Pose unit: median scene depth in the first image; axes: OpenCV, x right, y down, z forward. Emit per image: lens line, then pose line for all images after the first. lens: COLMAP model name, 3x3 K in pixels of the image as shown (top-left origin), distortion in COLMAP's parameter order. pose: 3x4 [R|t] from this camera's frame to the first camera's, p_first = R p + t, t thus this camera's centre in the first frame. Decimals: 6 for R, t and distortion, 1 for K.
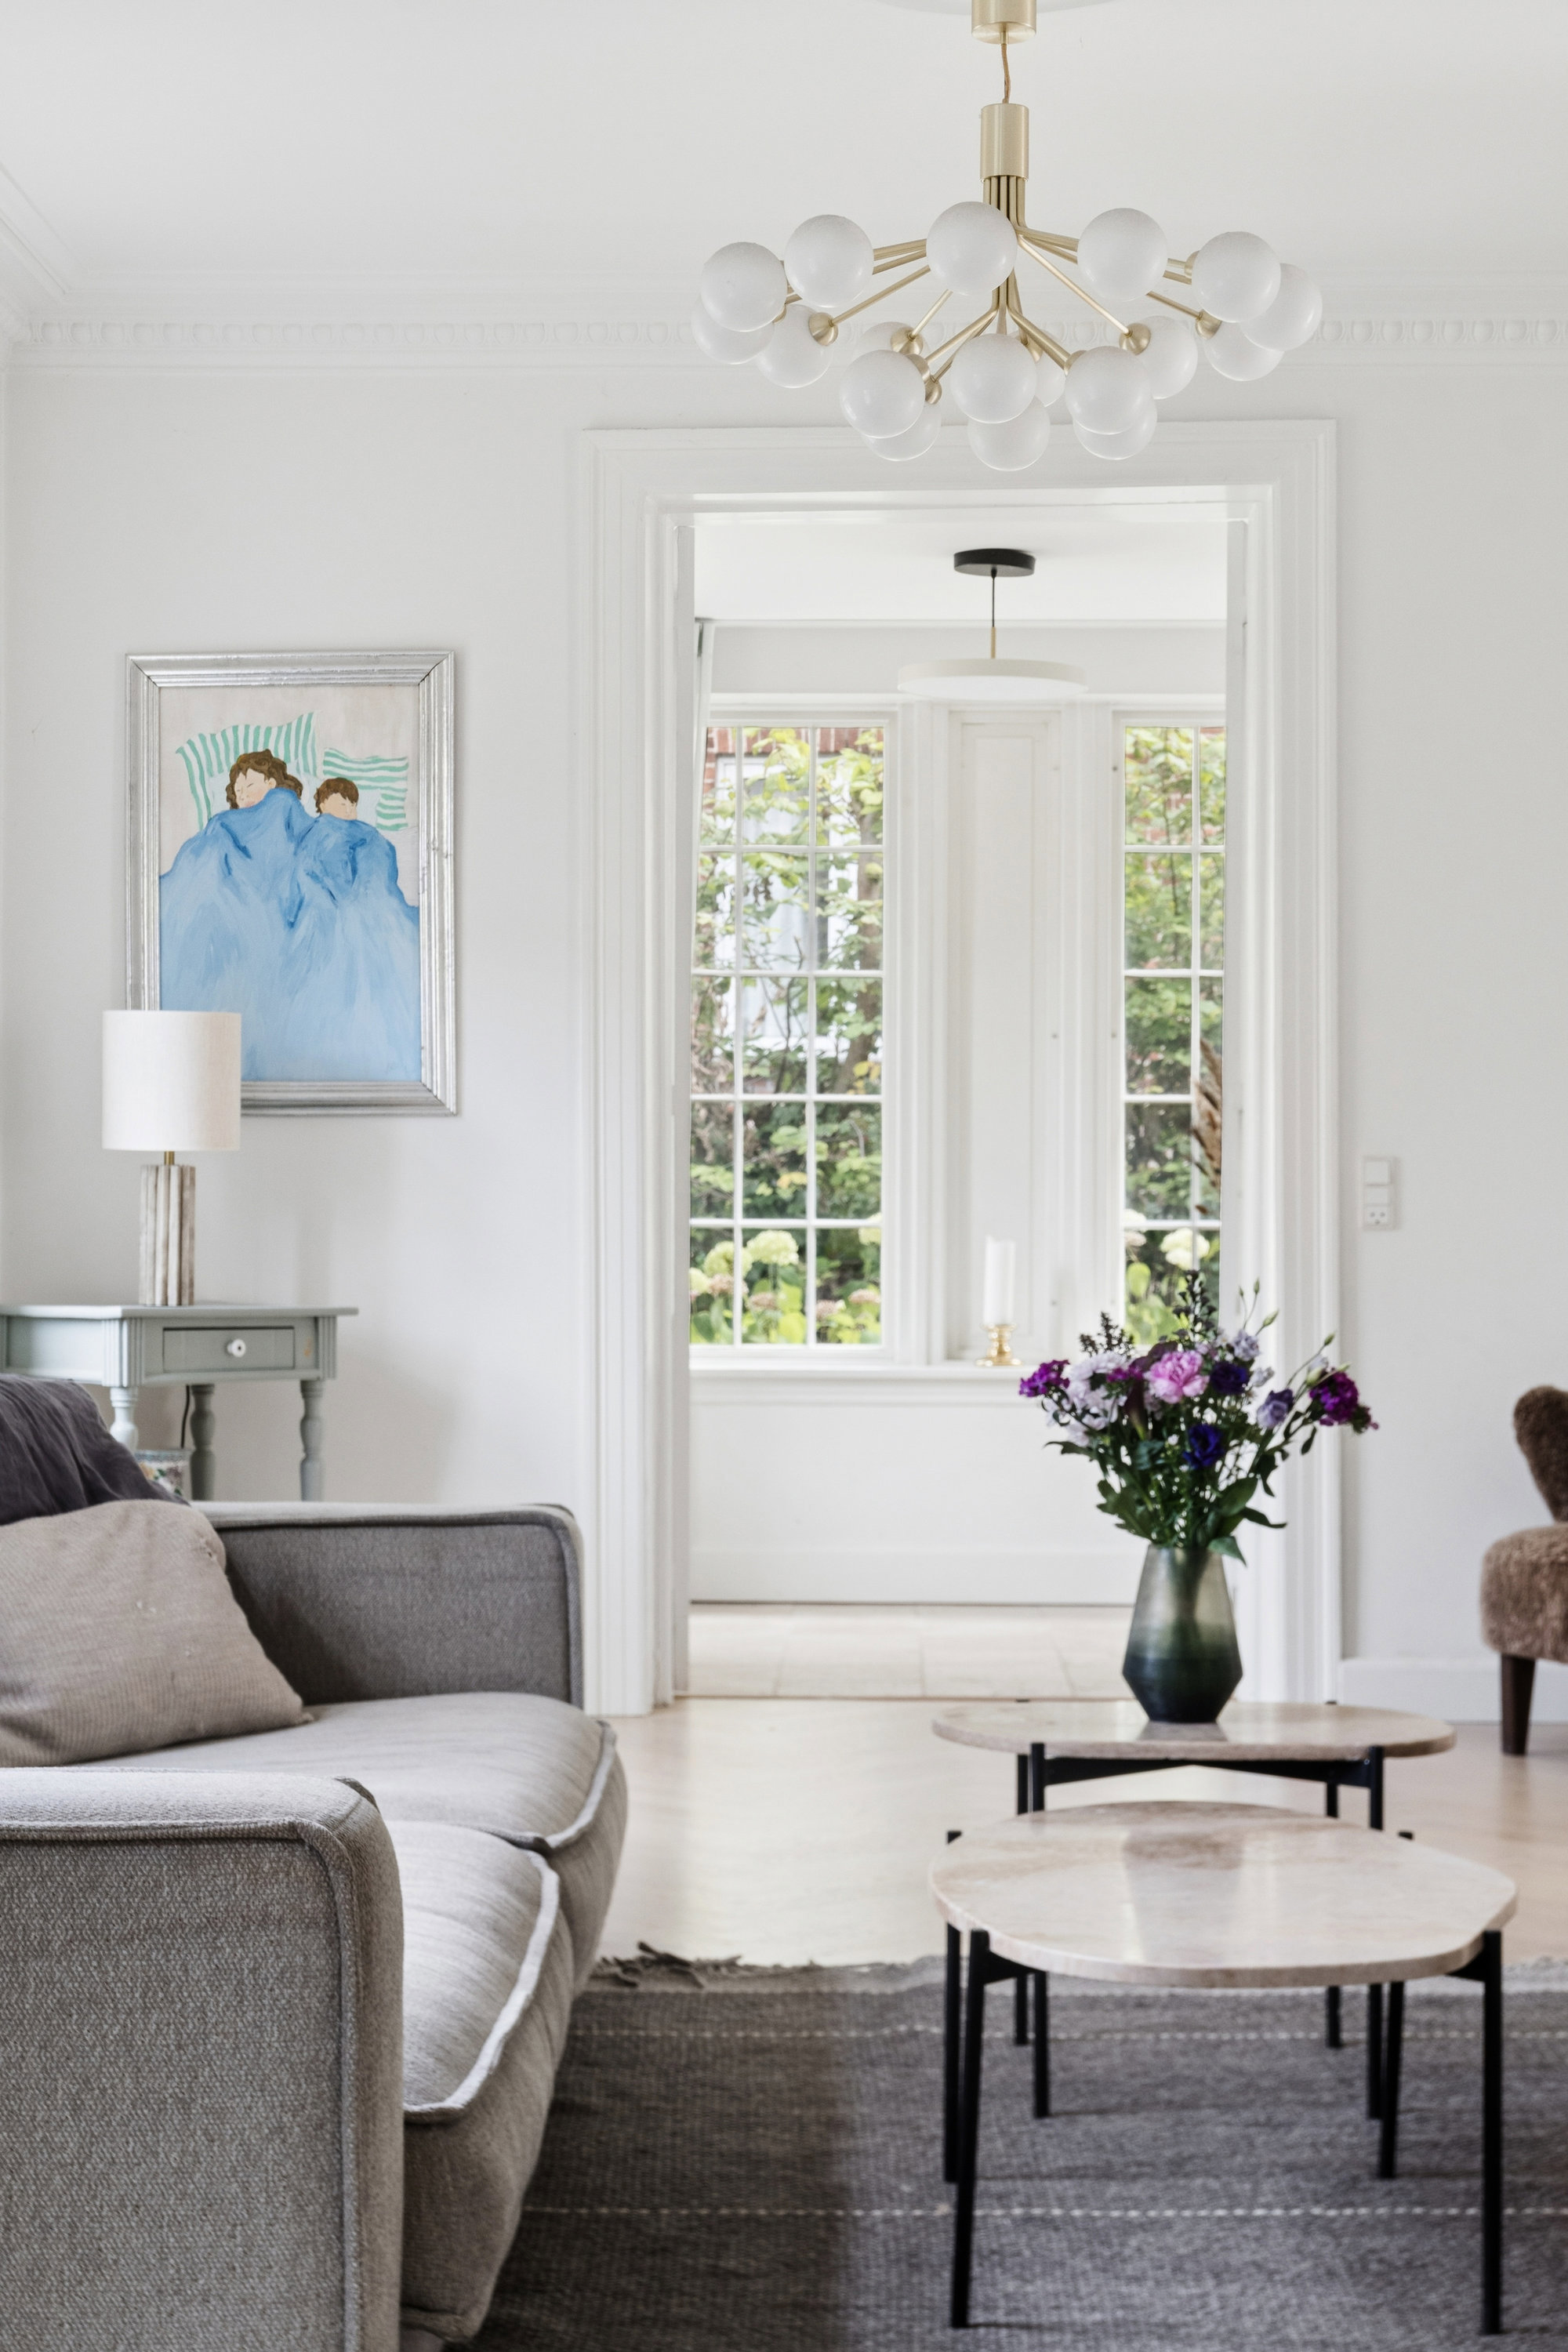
lens RADIAL K [[4014.2, 0, 785.9], [0, 4014.2, 1188.4], [0, 0, 1]] dist [0.027591, 0.000000]
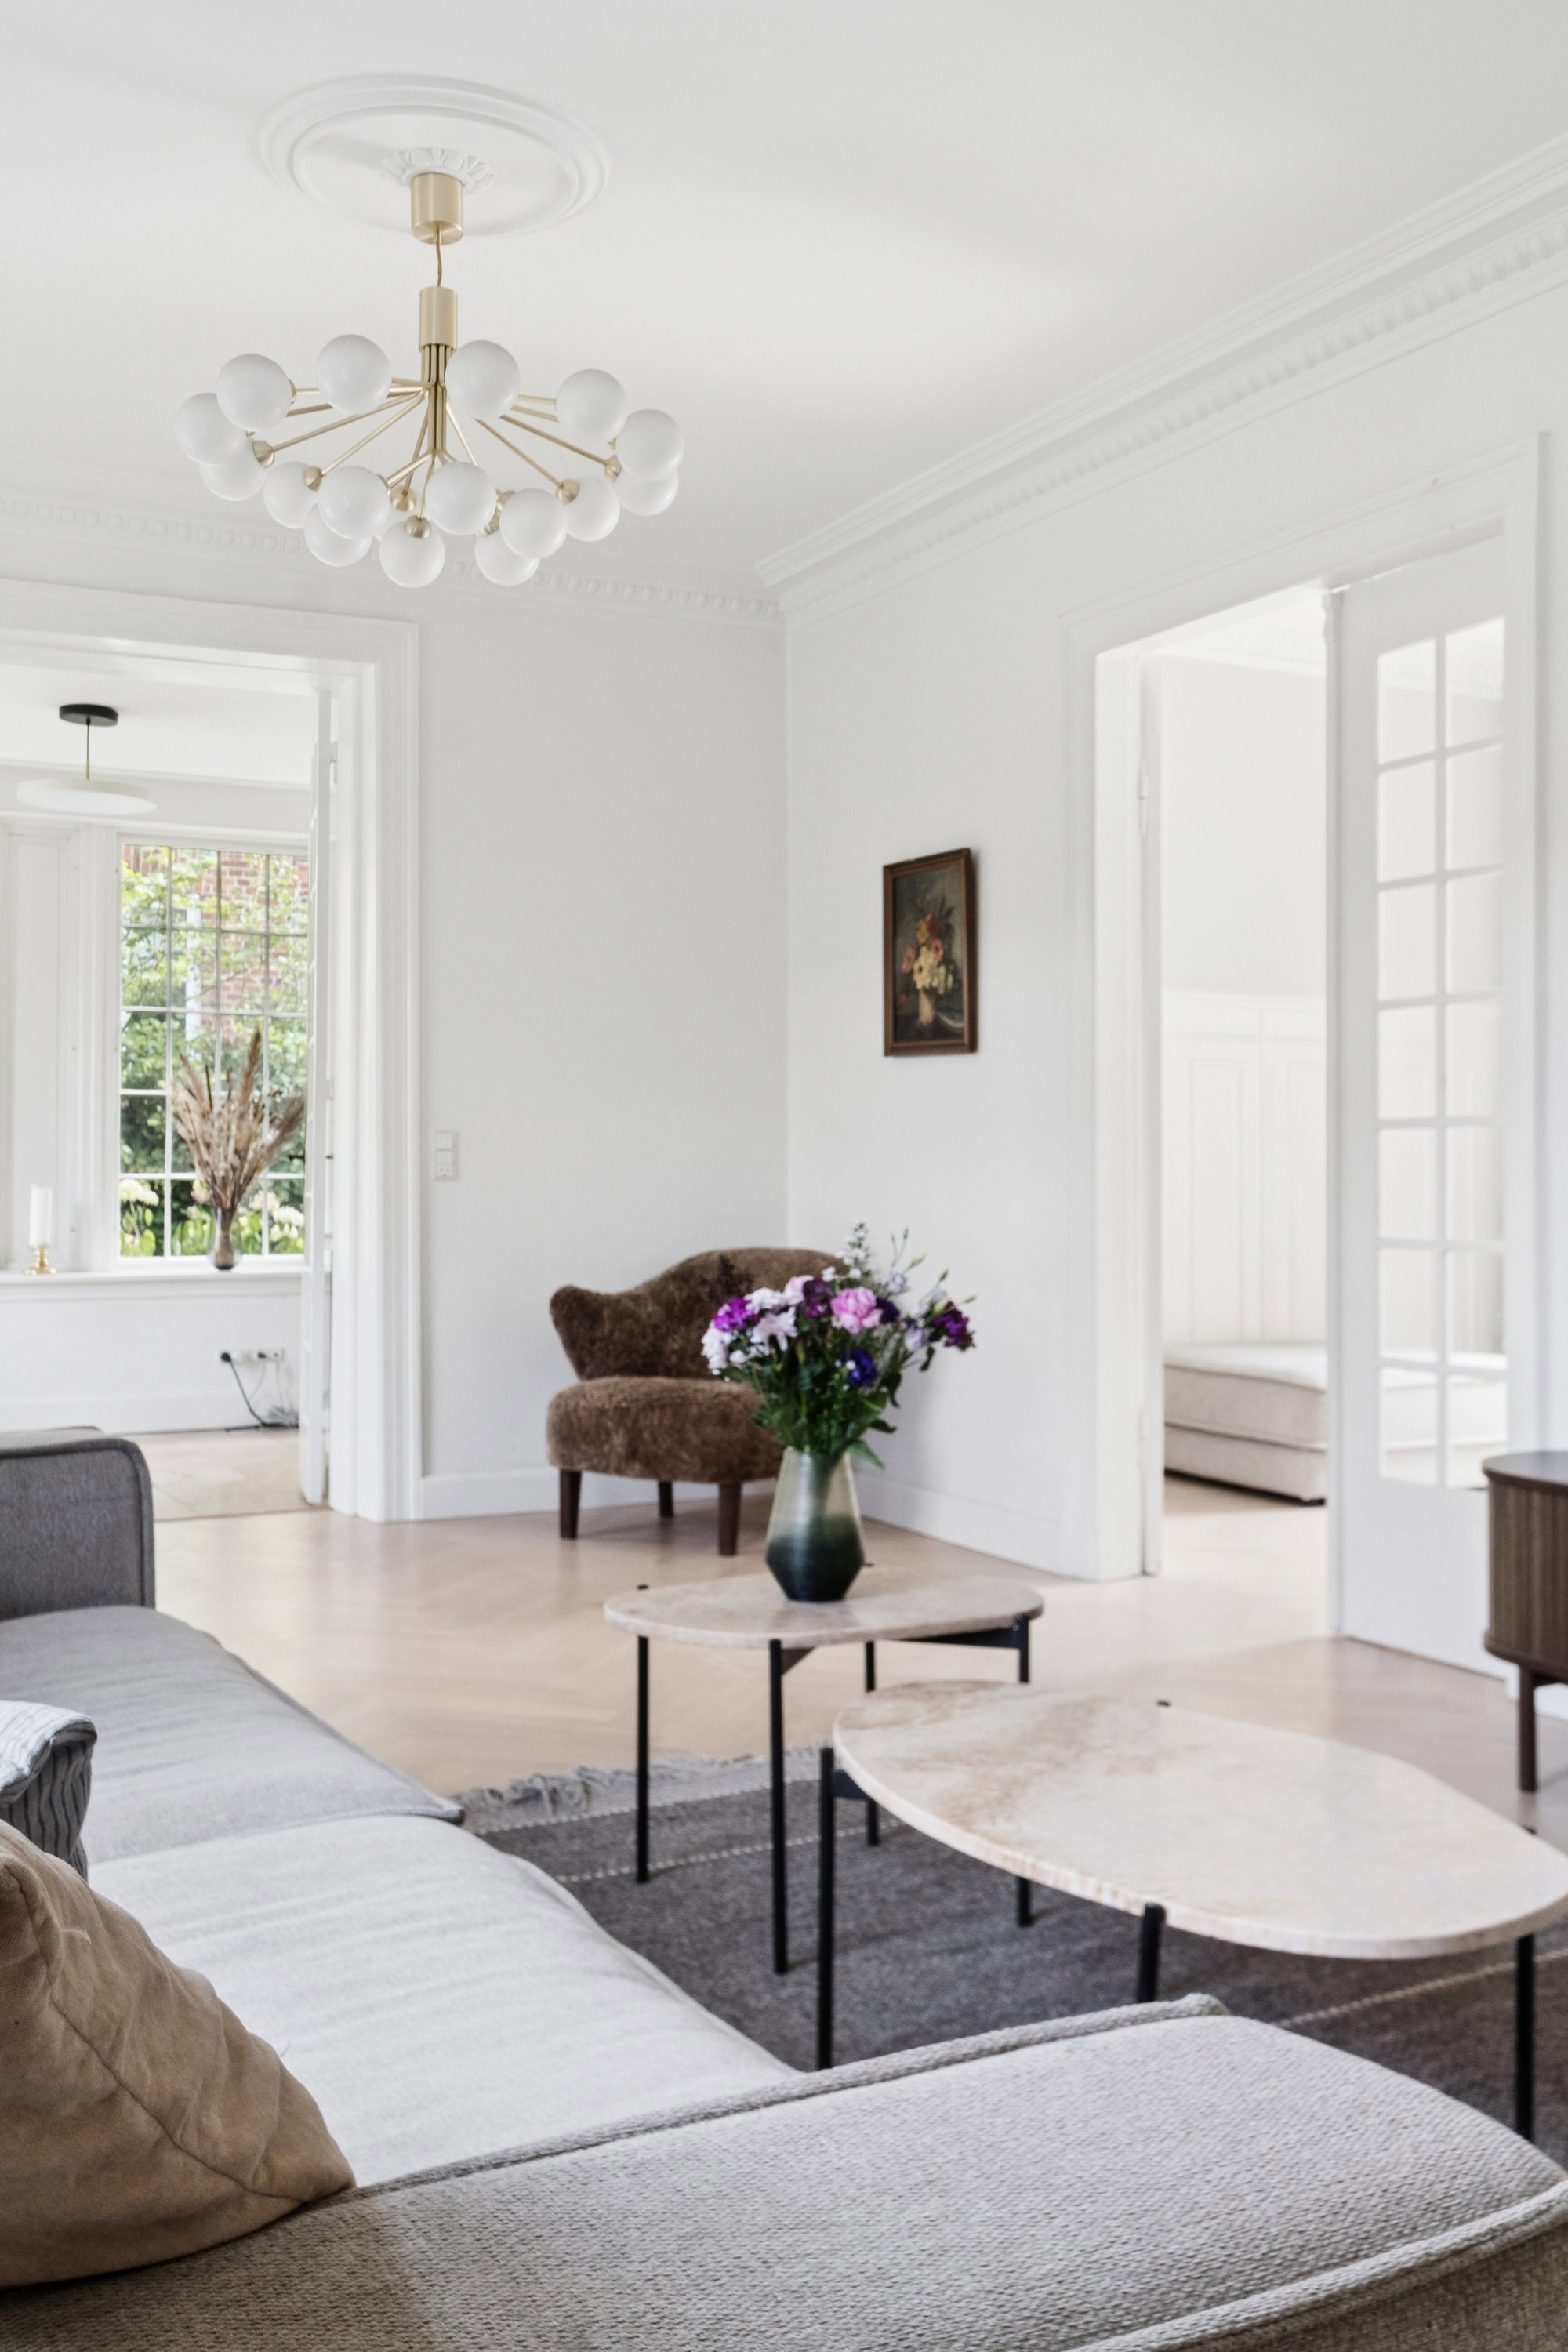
lens RADIAL K [[2182.4, 0, 783.7], [0, 2182.4, 1149.9], [0, 0, 1]] dist [-0.015077, 0.000000]
pose [[0.879367, 0.002910, 0.476136, -0.177215], [-0.002026, 0.999995, -0.002370, 0.001012], [-0.476140, 0.001119, 0.879369, 0.356661]]
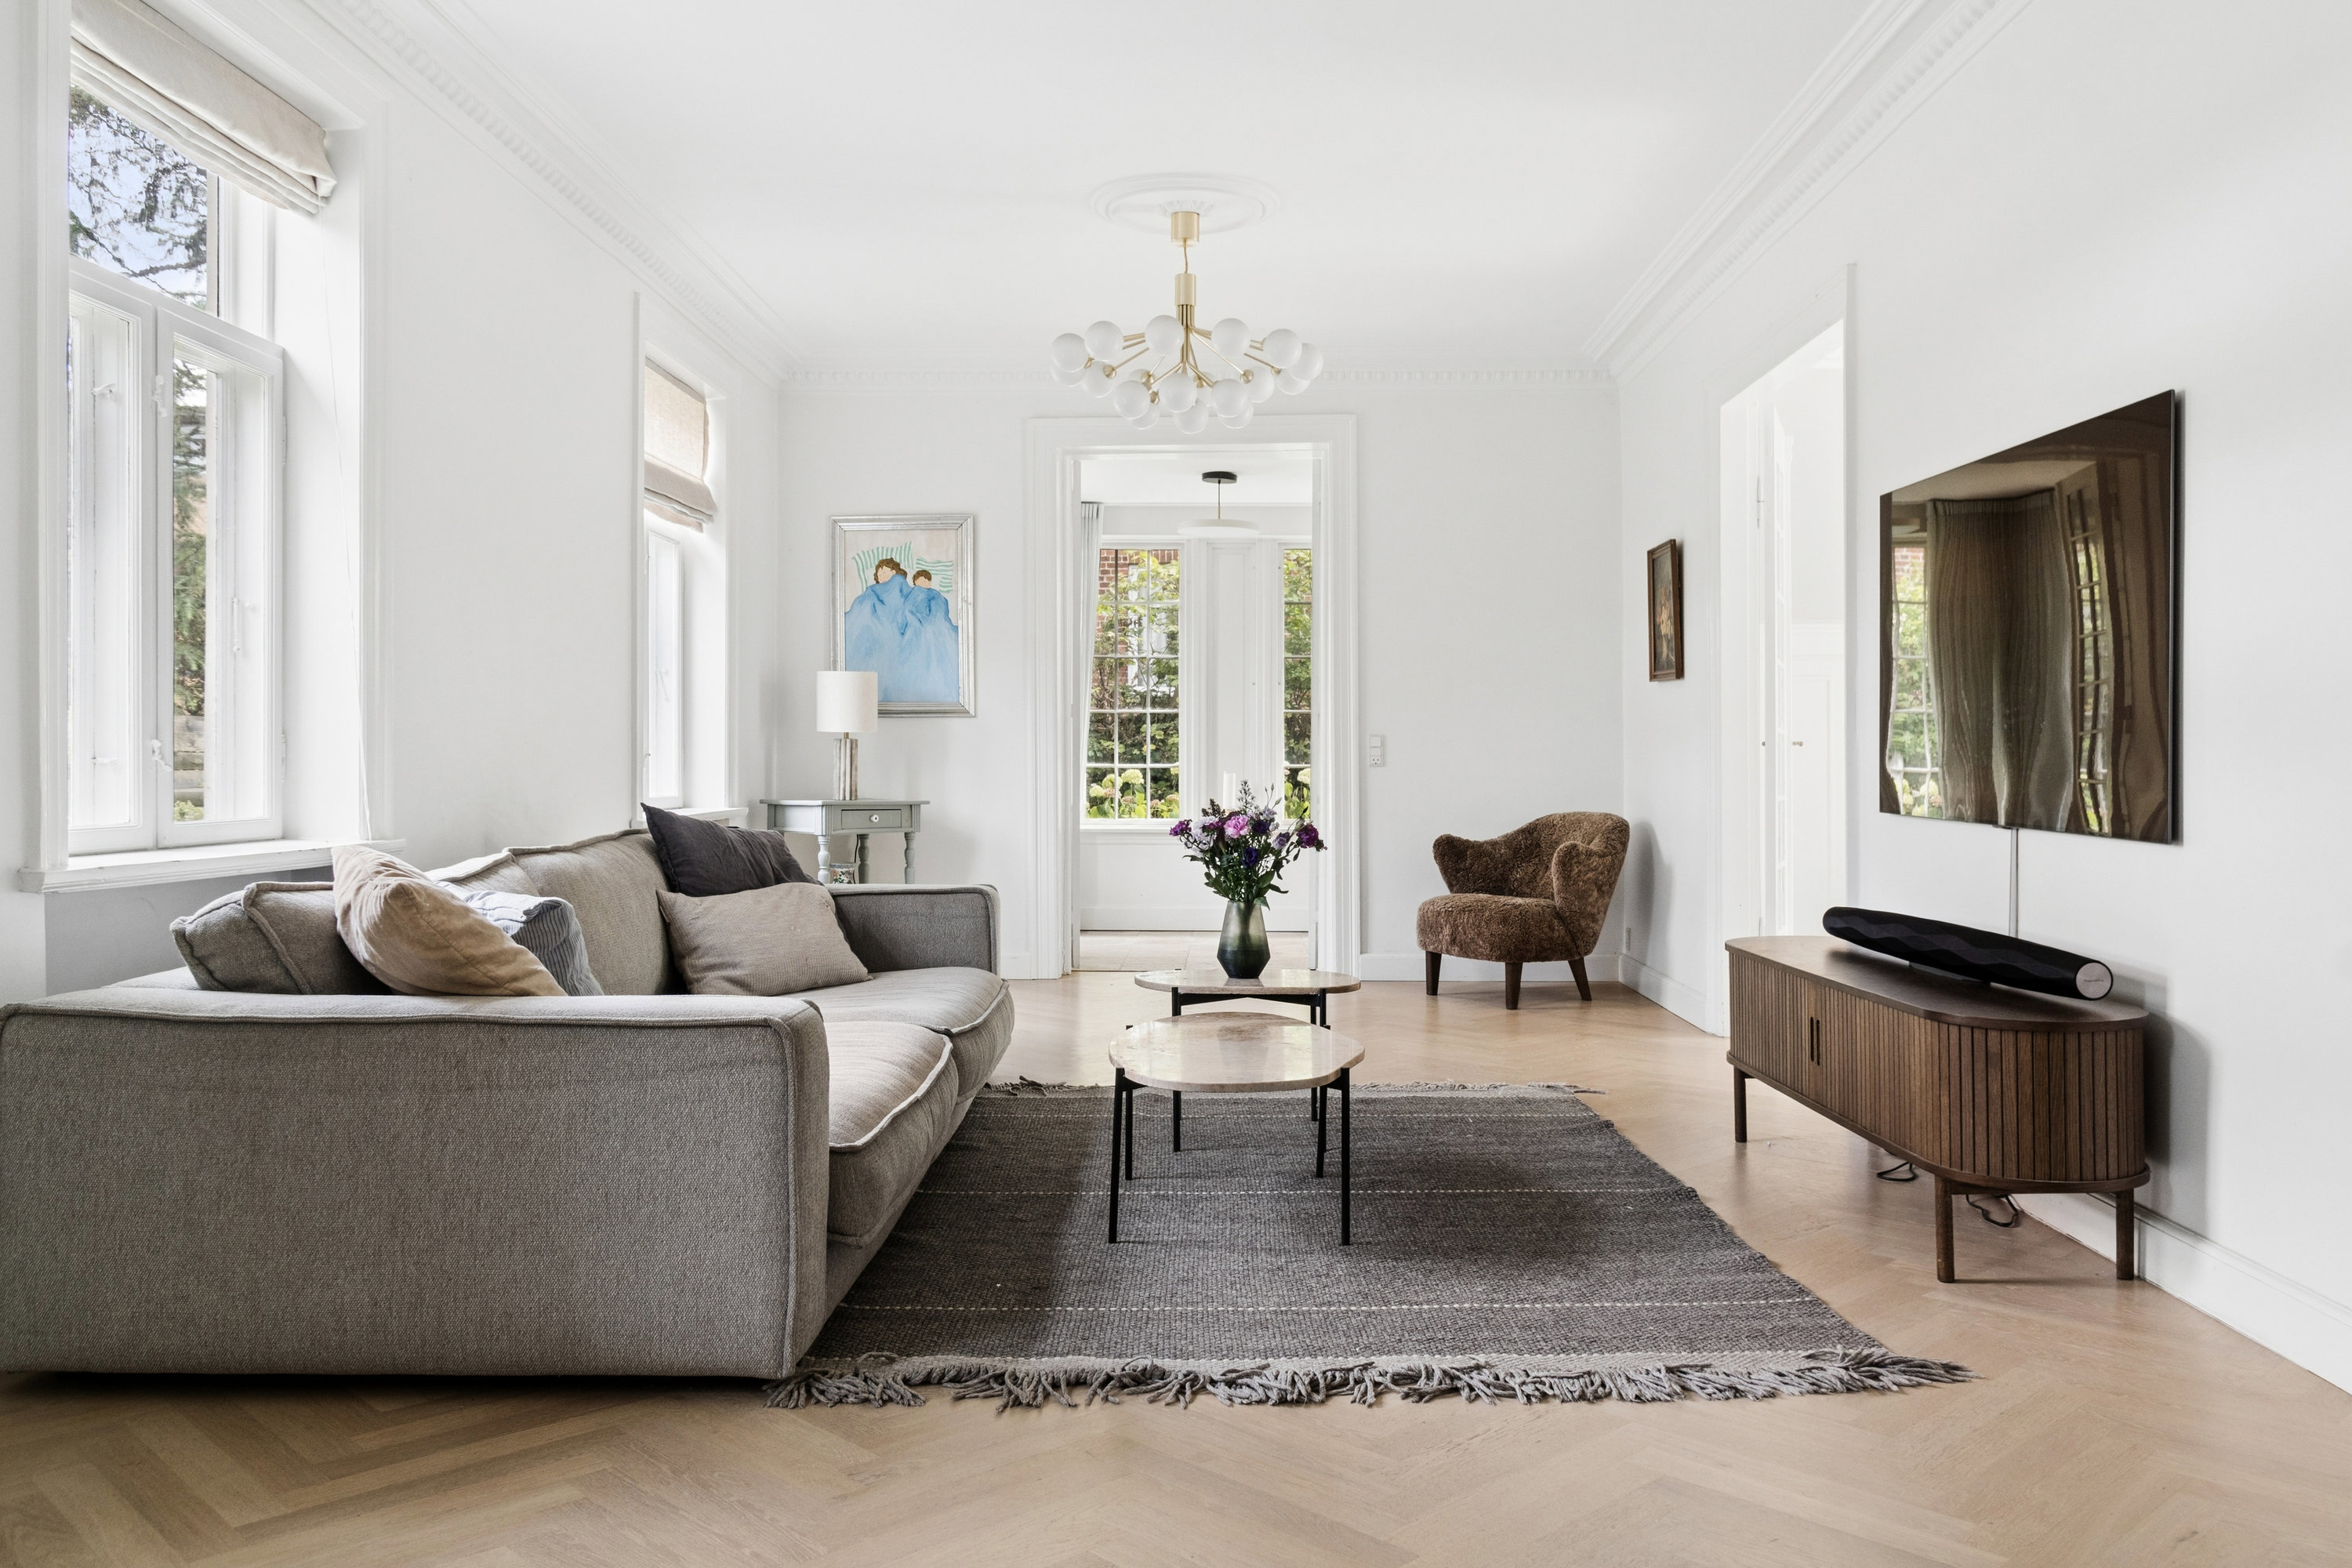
lens RADIAL K [[1741.0, 0, 1184.4], [0, 1741.0, 741.4], [0, 0, 1]] dist [0.038807, 0.000042]
pose [[0.999993, -0.000635, 0.003638, 0.050068], [0.000661, 0.999974, -0.007122, 0.004195], [-0.003633, 0.007124, 0.999968, 0.006655]]
